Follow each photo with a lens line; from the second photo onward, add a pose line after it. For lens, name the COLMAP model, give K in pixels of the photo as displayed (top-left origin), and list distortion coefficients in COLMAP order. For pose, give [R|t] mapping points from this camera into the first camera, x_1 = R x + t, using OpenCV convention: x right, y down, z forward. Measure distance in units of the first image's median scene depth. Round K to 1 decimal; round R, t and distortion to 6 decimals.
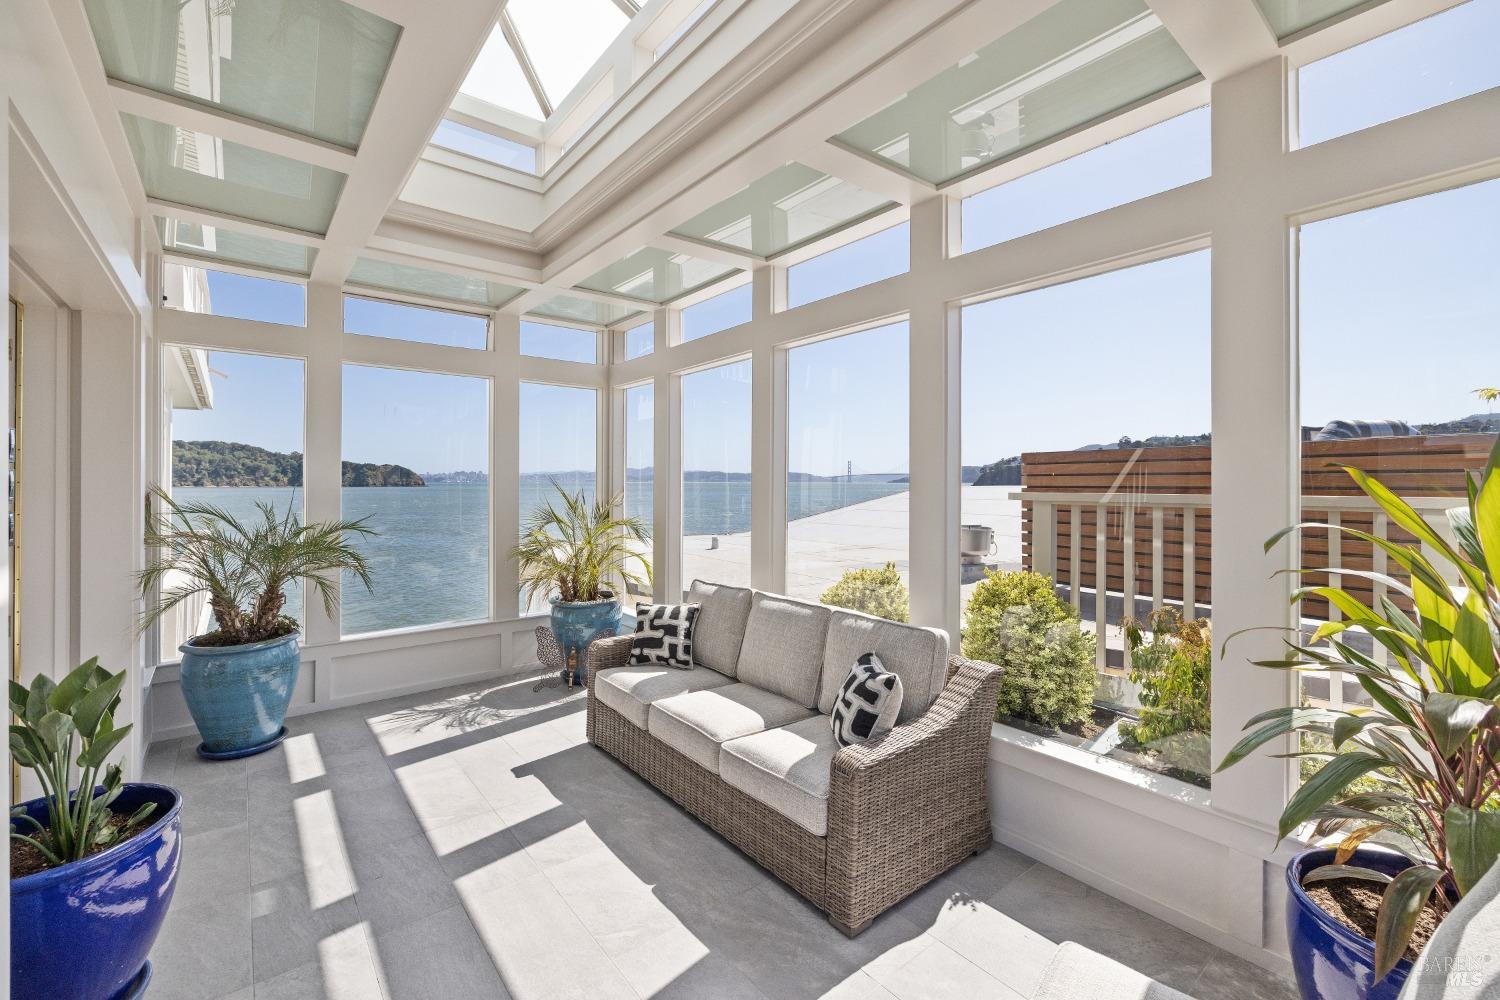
lens RADIAL K [[639.1, 0, 744.5], [0, 639.1, 482.3], [0, 0, 1]] dist [-0.000361, -0.000015]
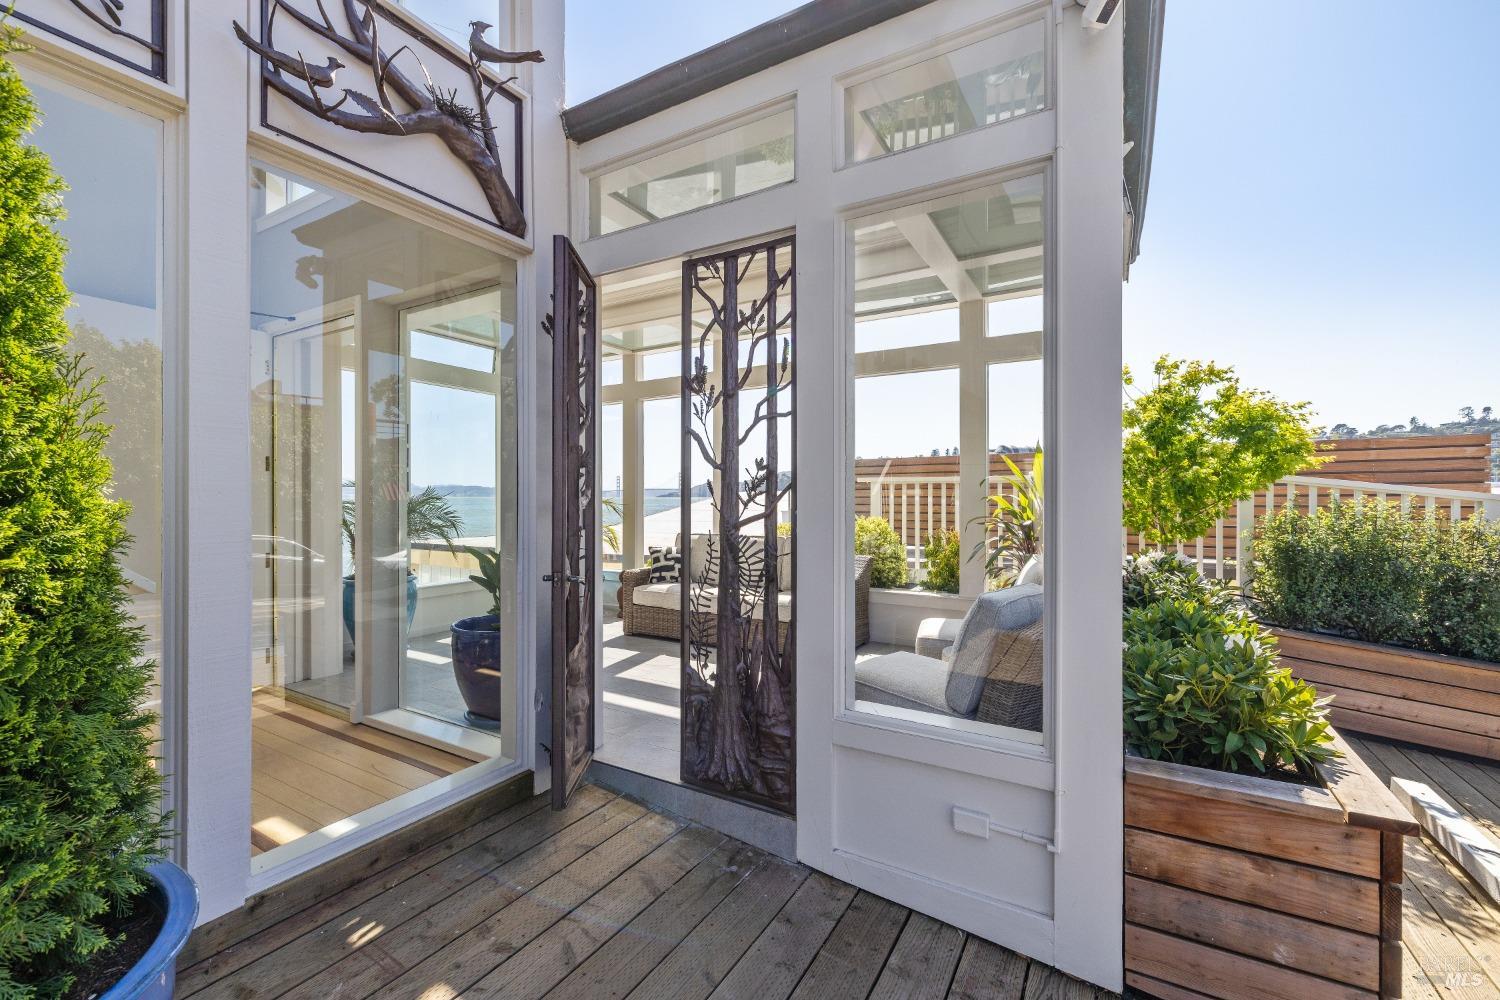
lens RADIAL K [[639.1, 0, 744.5], [0, 639.1, 482.3], [0, 0, 1]] dist [-0.000361, -0.000015]
pose [[0.934589, 0.005691, 0.355685, -0.537208], [0.002862, 0.999719, -0.023515, 0.072544], [-0.355719, 0.022995, 0.934310, -0.579759]]
